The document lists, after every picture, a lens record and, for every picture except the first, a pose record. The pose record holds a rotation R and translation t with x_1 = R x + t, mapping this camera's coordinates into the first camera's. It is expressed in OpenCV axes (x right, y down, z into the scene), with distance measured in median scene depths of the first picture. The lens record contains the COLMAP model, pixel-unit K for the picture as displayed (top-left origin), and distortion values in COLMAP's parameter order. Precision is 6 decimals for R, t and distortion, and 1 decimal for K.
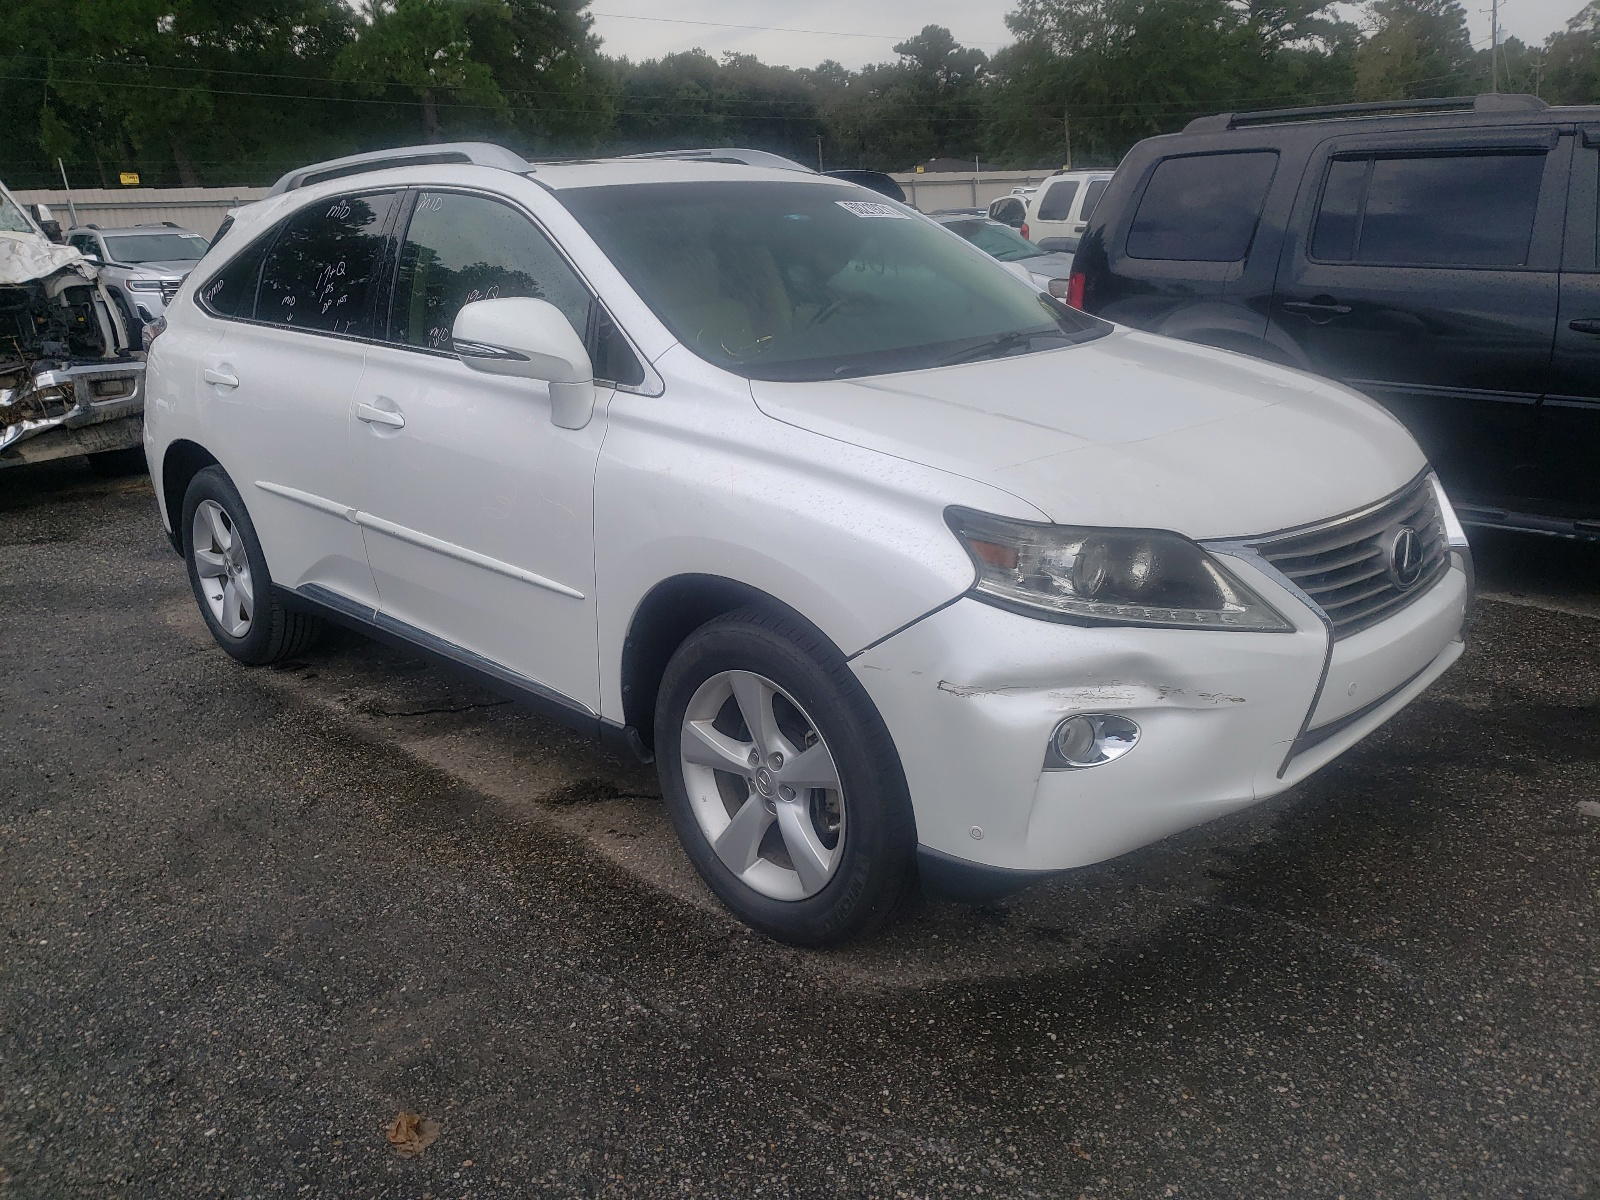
lens RADIAL K [[1423.6, 0, 800.0], [0, 1423.6, 600.0], [0, 0, 1]] dist [0.054701, 0.008325]
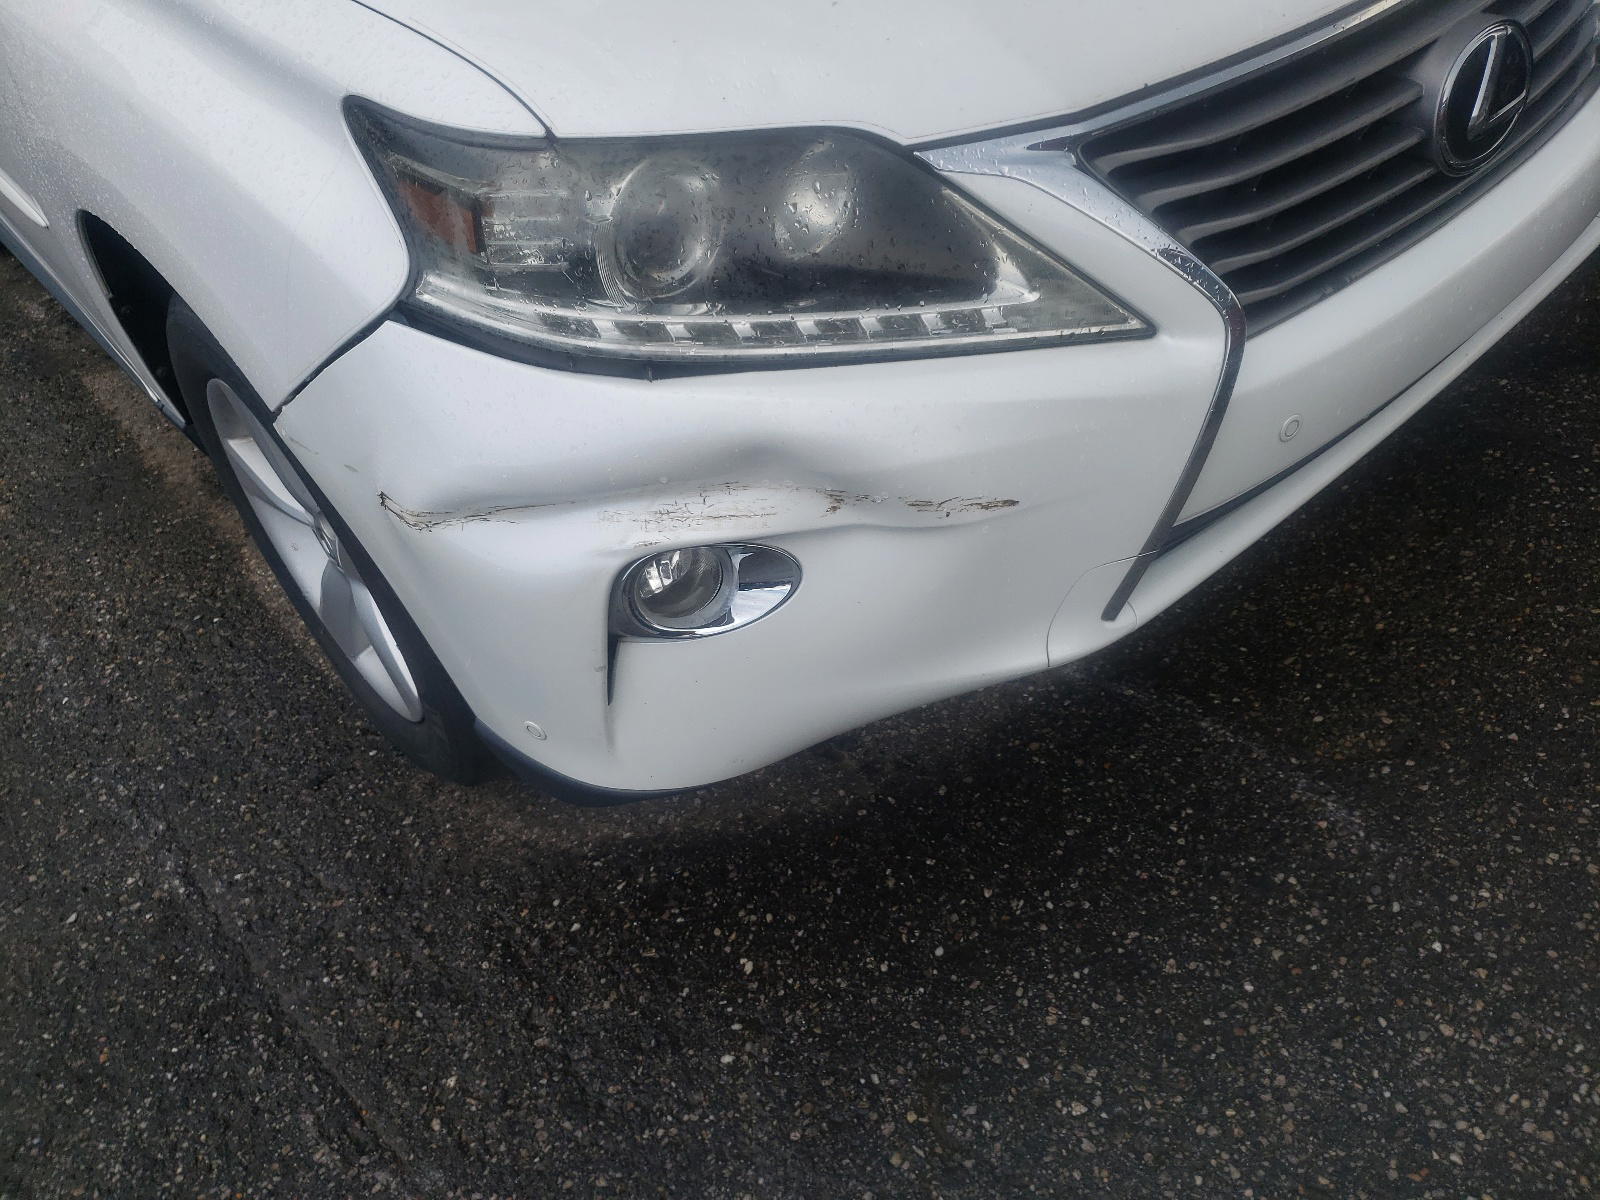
lens RADIAL K [[1289.5, 0, 800.0], [0, 1289.5, 600.0], [0, 0, 1]] dist [0.001718, 0.015386]
pose [[0.986301, -0.002700, -0.164934, 0.300141], [0.074372, 0.899754, 0.430014, -0.086206], [0.147239, -0.436390, 0.887629, 0.581646]]
